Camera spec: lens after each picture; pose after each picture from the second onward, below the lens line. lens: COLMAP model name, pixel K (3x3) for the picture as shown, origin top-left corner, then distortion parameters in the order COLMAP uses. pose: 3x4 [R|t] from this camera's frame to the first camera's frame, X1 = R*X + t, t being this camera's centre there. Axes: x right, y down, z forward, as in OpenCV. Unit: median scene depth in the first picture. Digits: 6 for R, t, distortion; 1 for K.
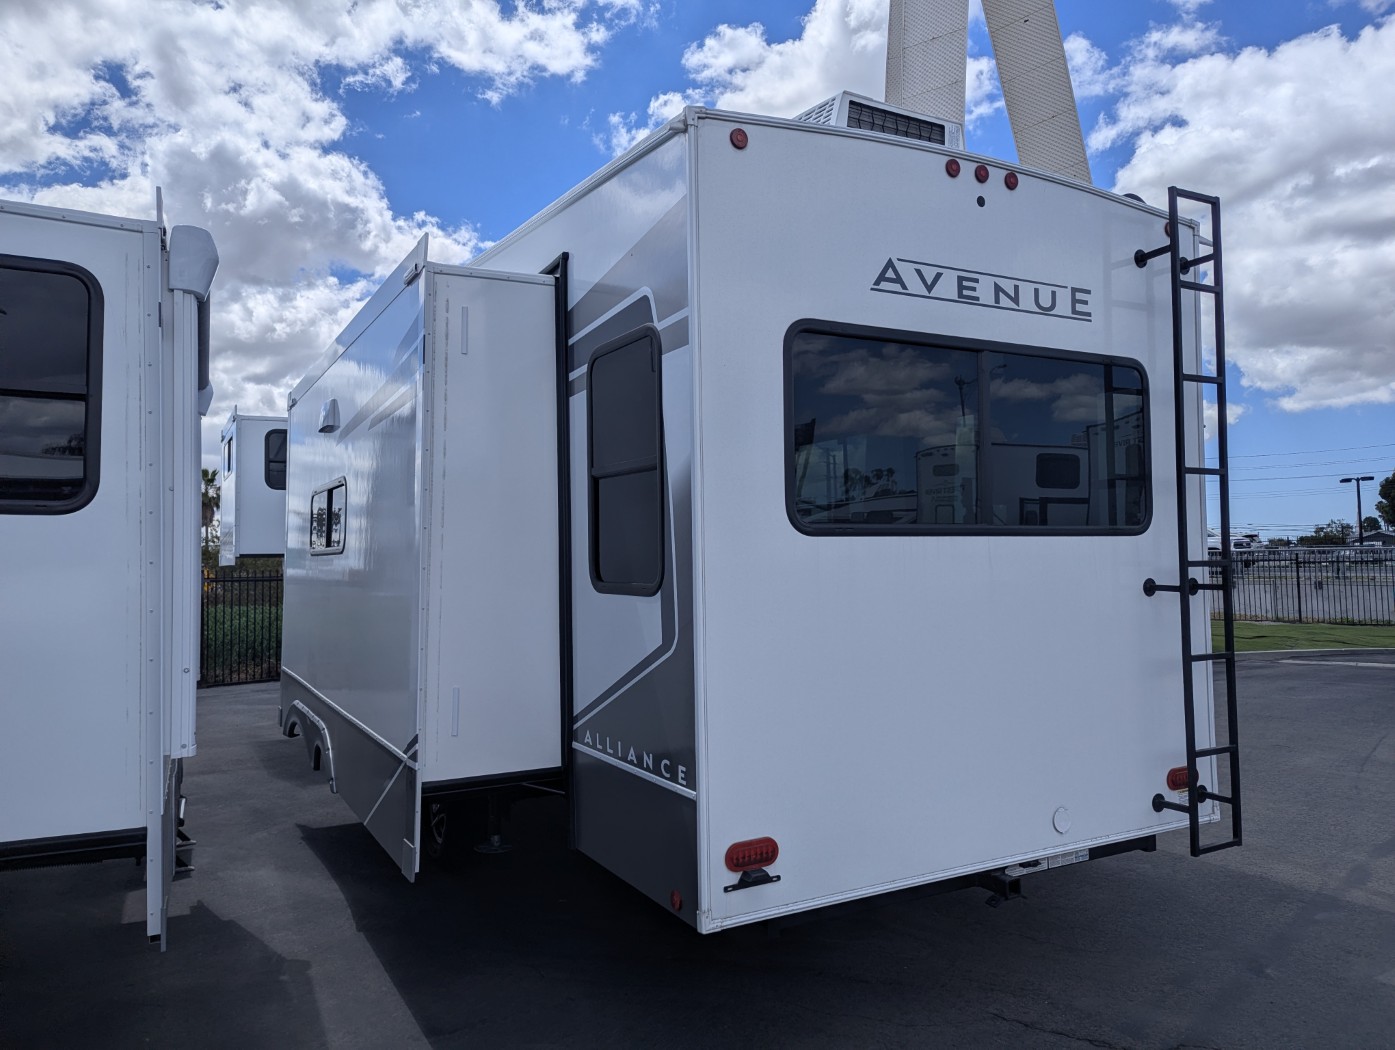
lens RADIAL K [[989.6, 0, 698.2], [0, 989.6, 522.9], [0, 0, 1]] dist [0.030811, -0.003408]
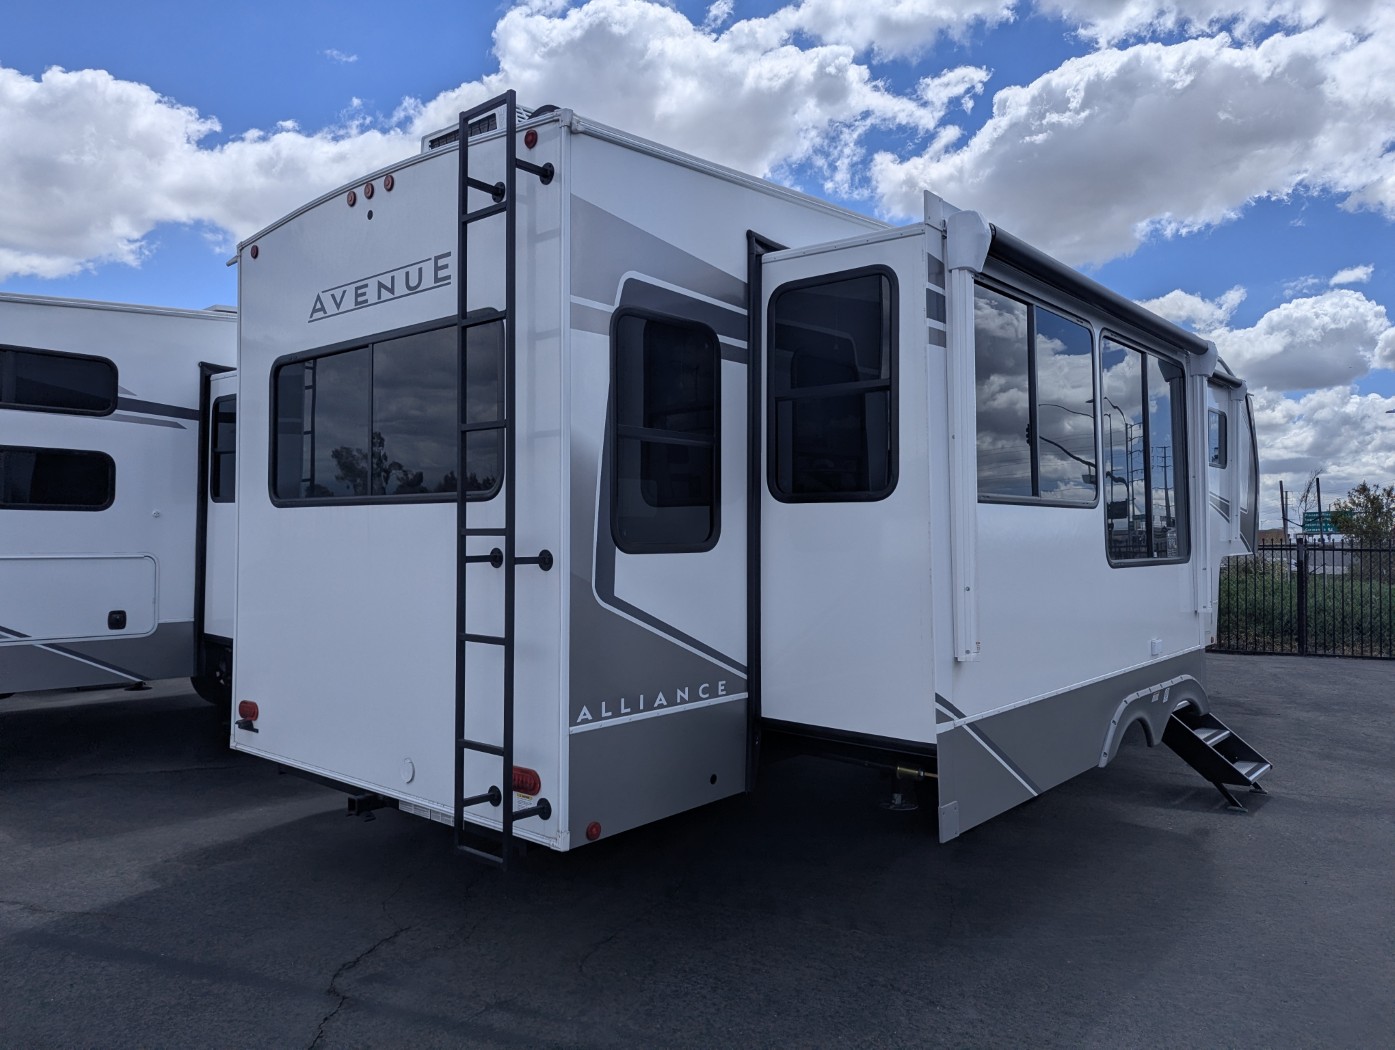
lens RADIAL K [[989.6, 0, 699.2], [0, 989.6, 517.1], [0, 0, 1]] dist [0.030811, -0.003408]
pose [[0.345272, -0.002159, -0.938500, 1.489044], [0.022468, 0.999730, 0.005967, 0.028832], [0.938234, -0.023146, 0.345228, 0.944866]]
